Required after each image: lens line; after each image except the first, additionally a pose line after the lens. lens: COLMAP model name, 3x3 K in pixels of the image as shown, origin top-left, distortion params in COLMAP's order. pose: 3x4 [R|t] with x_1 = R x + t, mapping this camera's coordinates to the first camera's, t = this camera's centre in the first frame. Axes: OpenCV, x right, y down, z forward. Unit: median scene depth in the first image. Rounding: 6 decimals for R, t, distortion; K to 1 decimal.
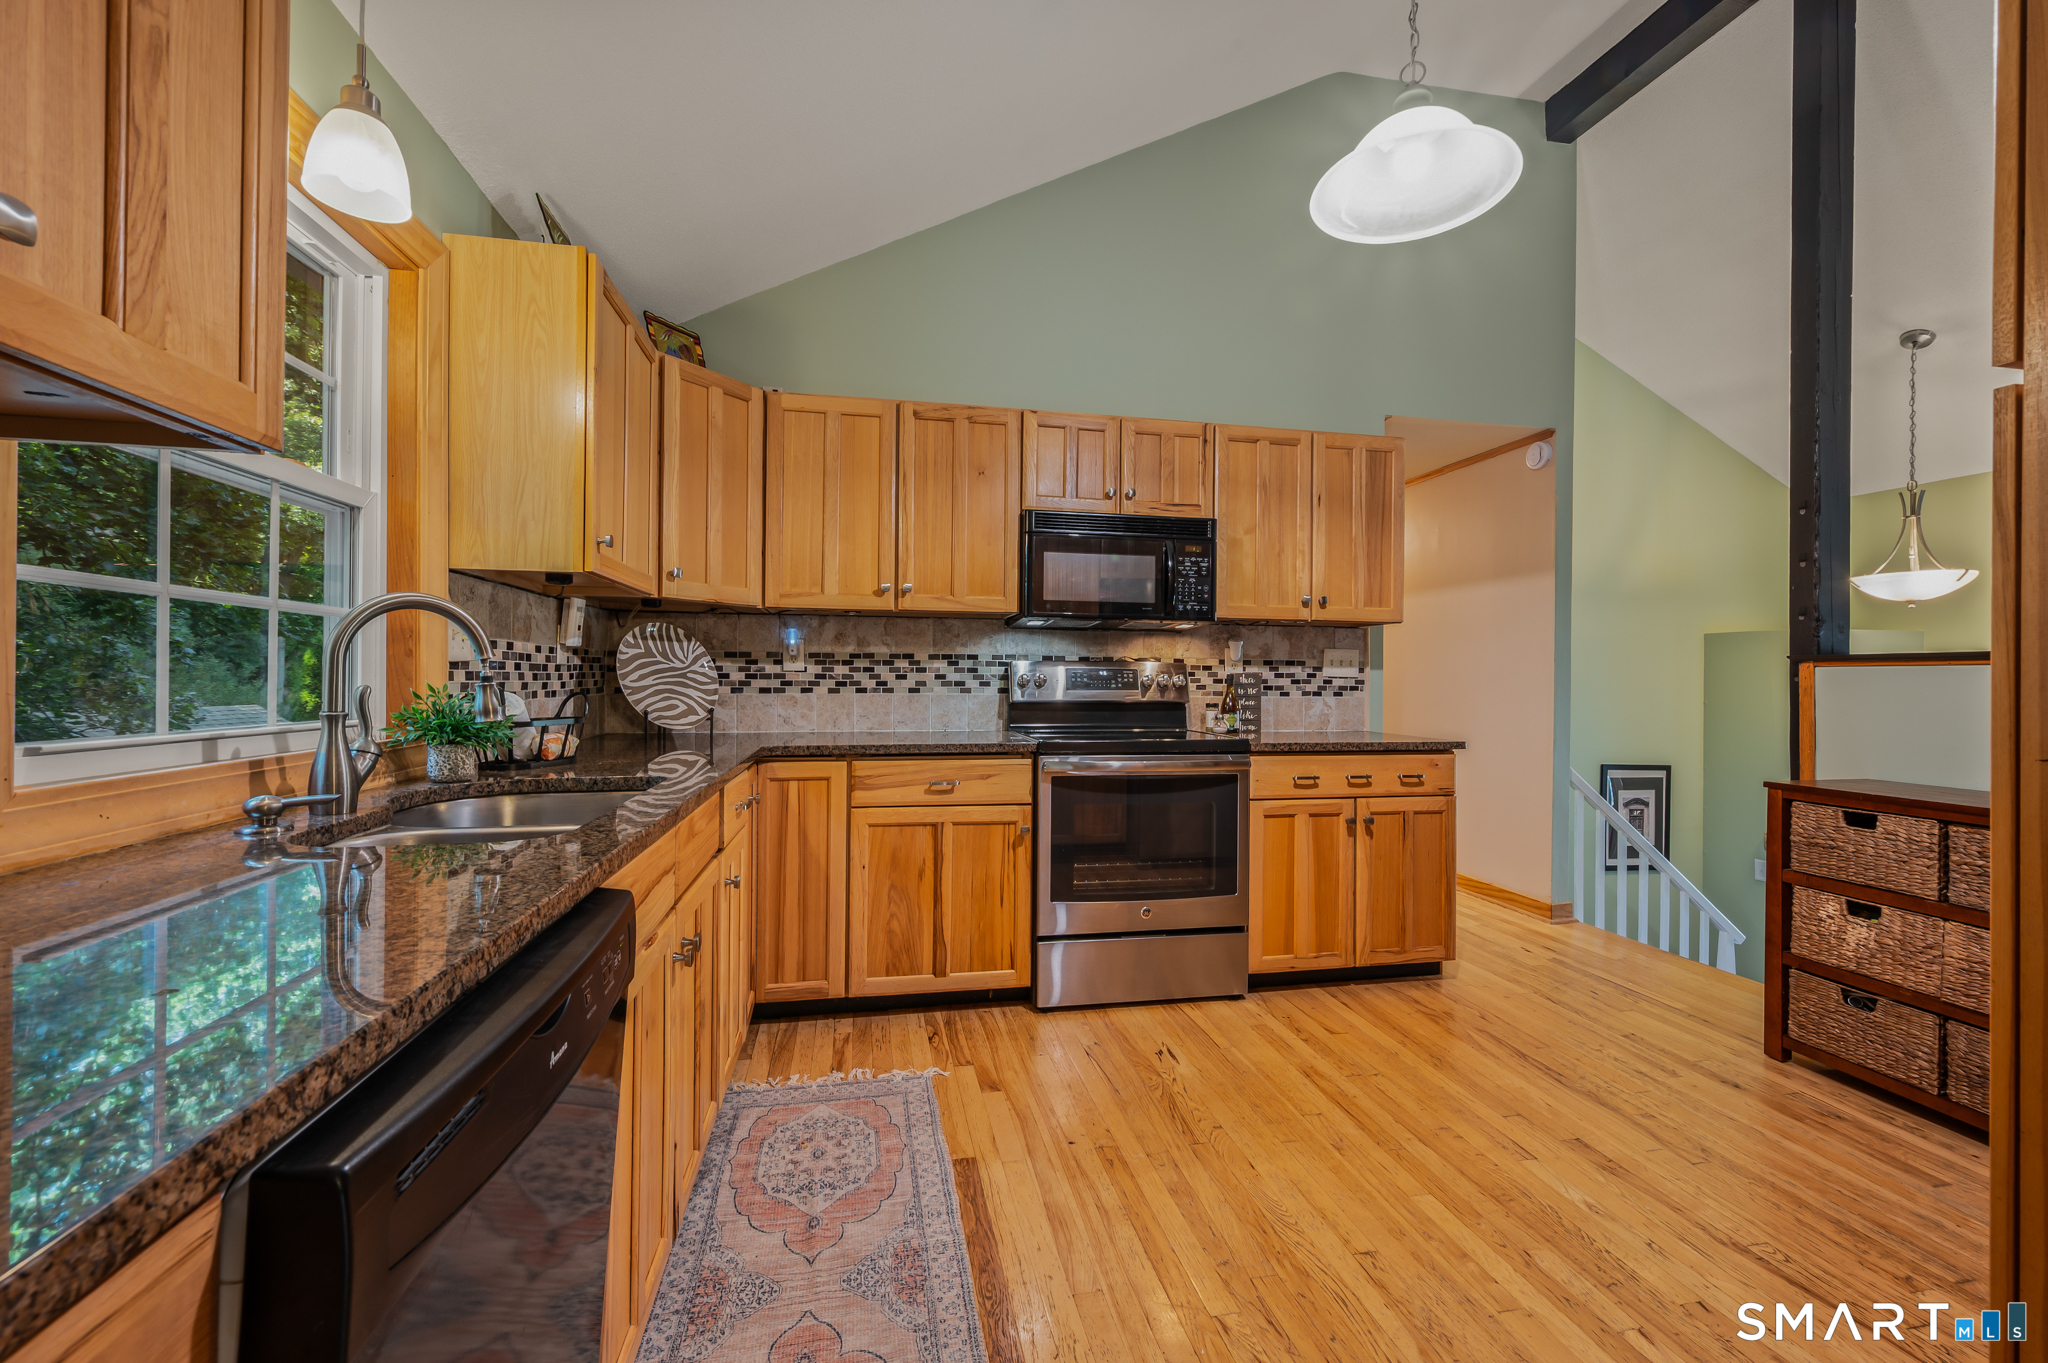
lens RADIAL K [[833.7, 0, 1032.7], [0, 833.7, 674.4], [0, 0, 1]] dist [0.000801, 0.000178]
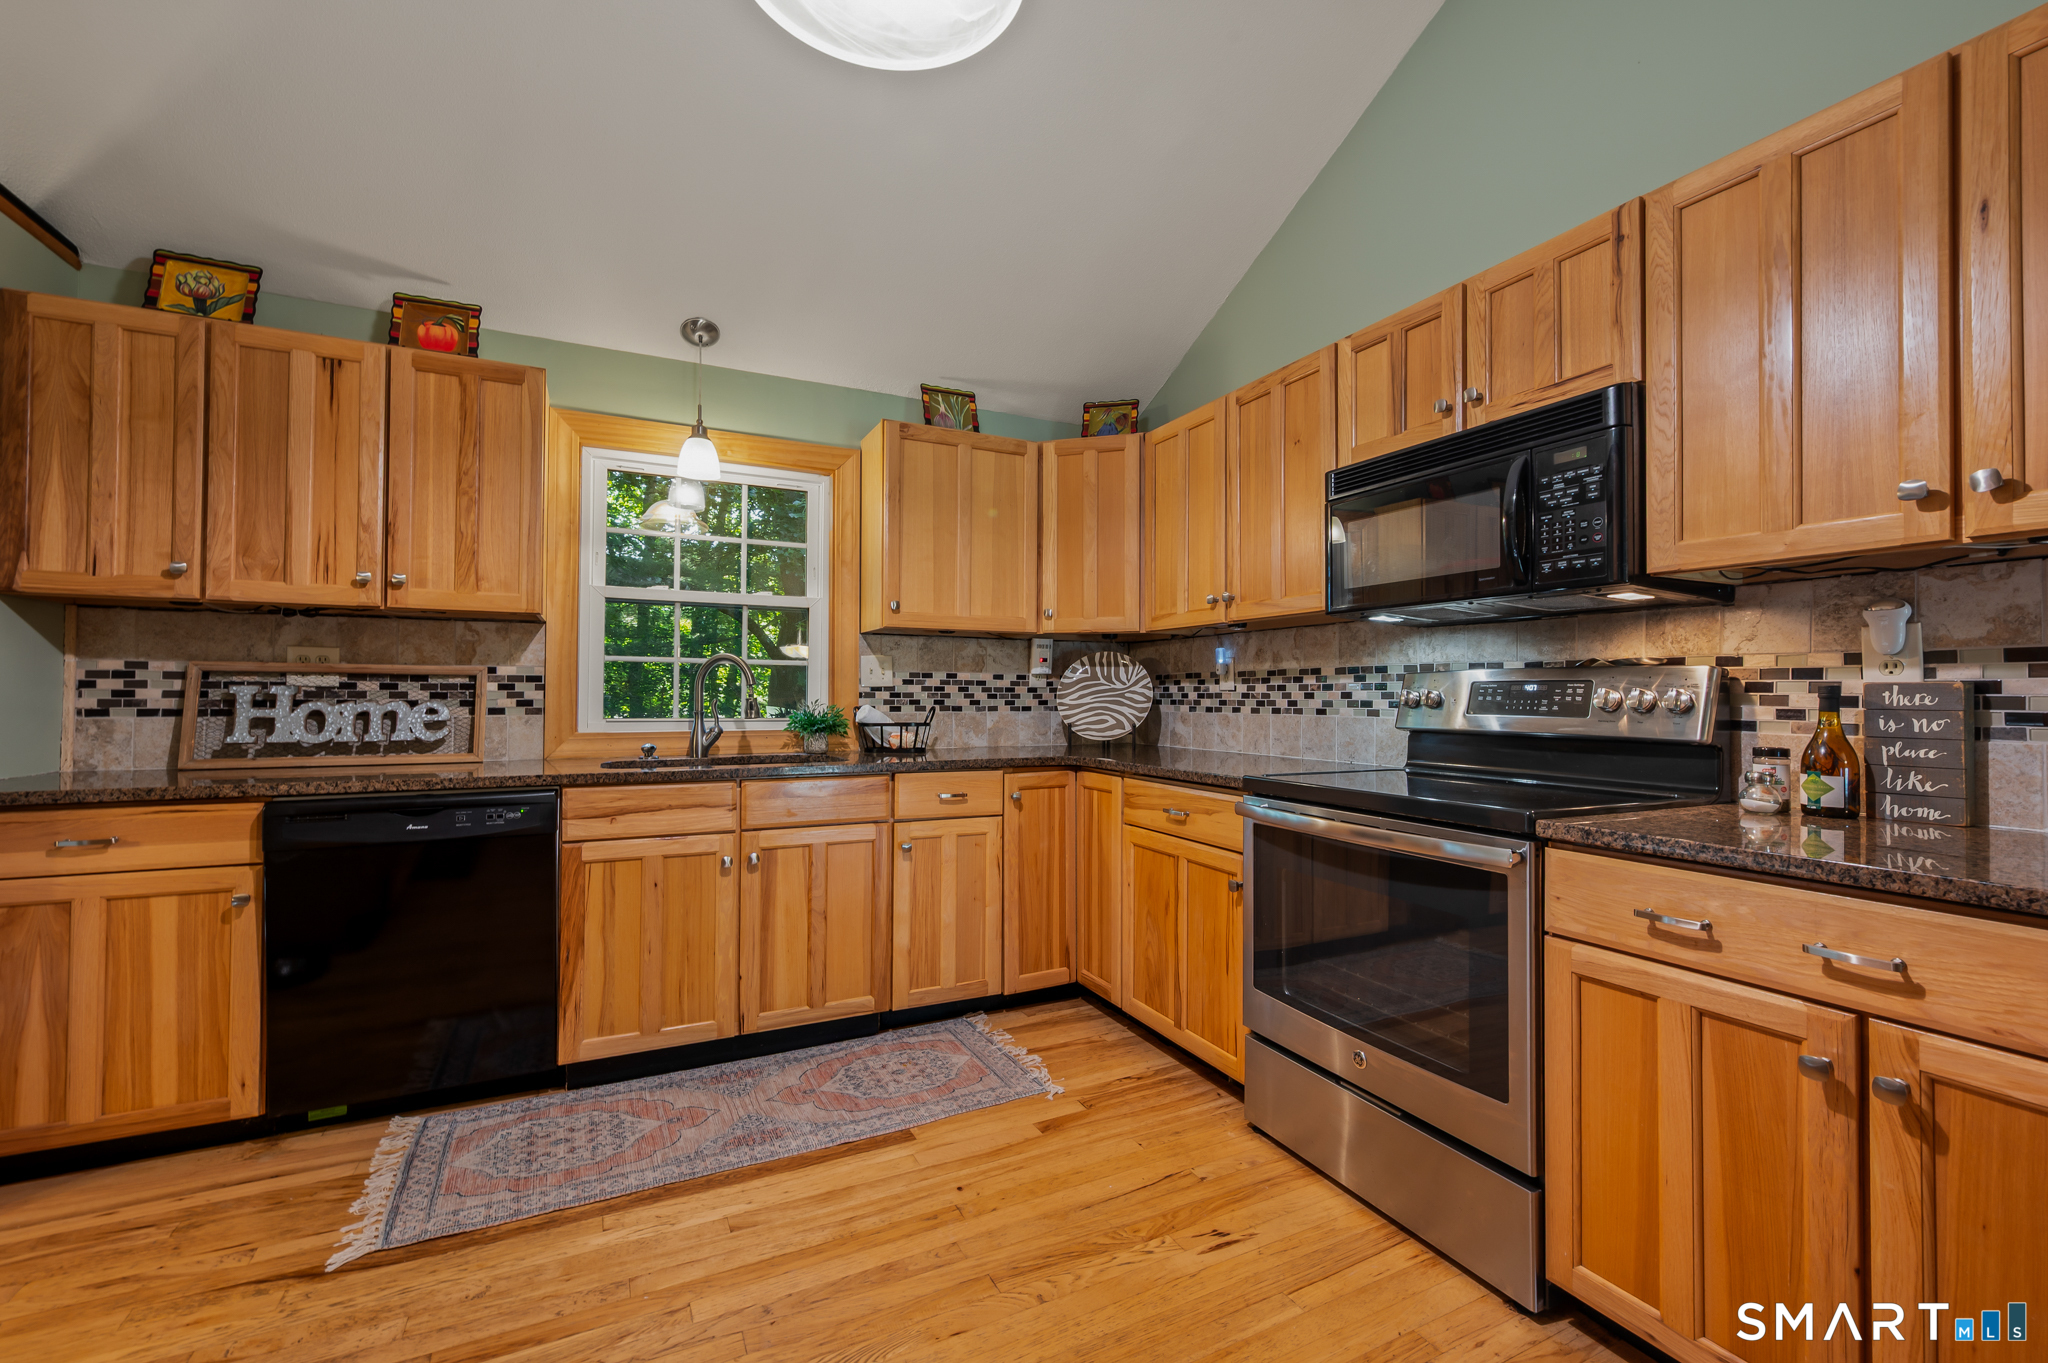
lens RADIAL K [[827.1, 0, 1024.0], [0, 827.1, 681.5], [0, 0, 1]] dist [0.000206, 0.000212]
pose [[0.262241, -0.022580, -0.964738, 0.637374], [0.001434, 0.999734, -0.023009, 0.008201], [0.965001, 0.004651, 0.262203, 0.537005]]
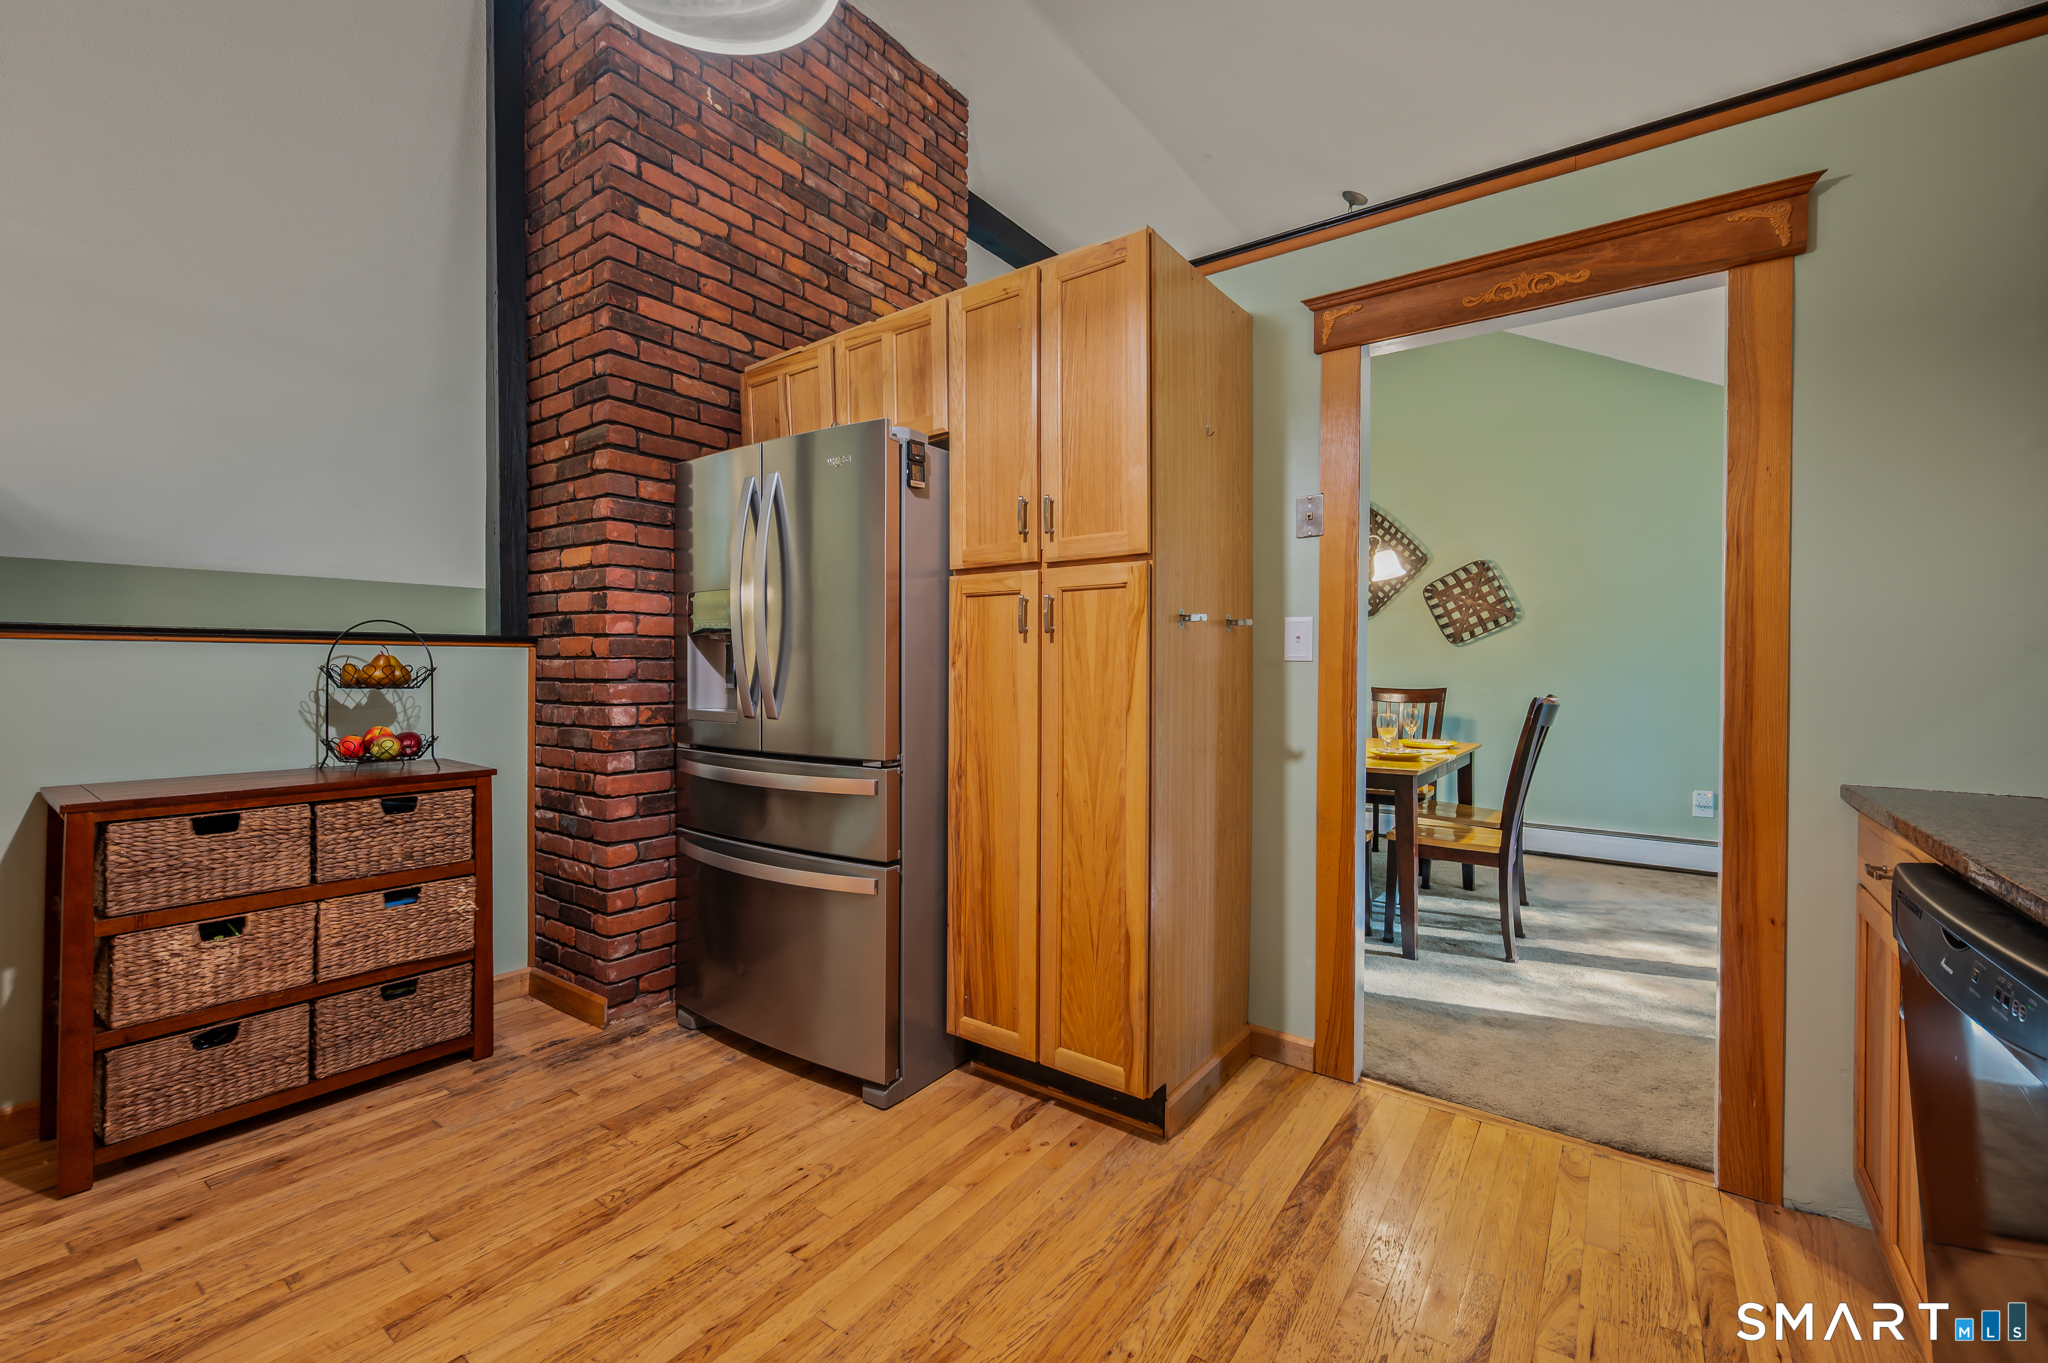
lens RADIAL K [[849.7, 0, 987.0], [0, 849.7, 669.7], [0, 0, 1]] dist [-0.000691, -0.000022]
pose [[-0.657736, -0.016342, 0.753071, -0.126000], [-0.014388, 0.999855, 0.009131, -0.000866], [-0.753111, -0.004829, -0.657875, 0.736174]]
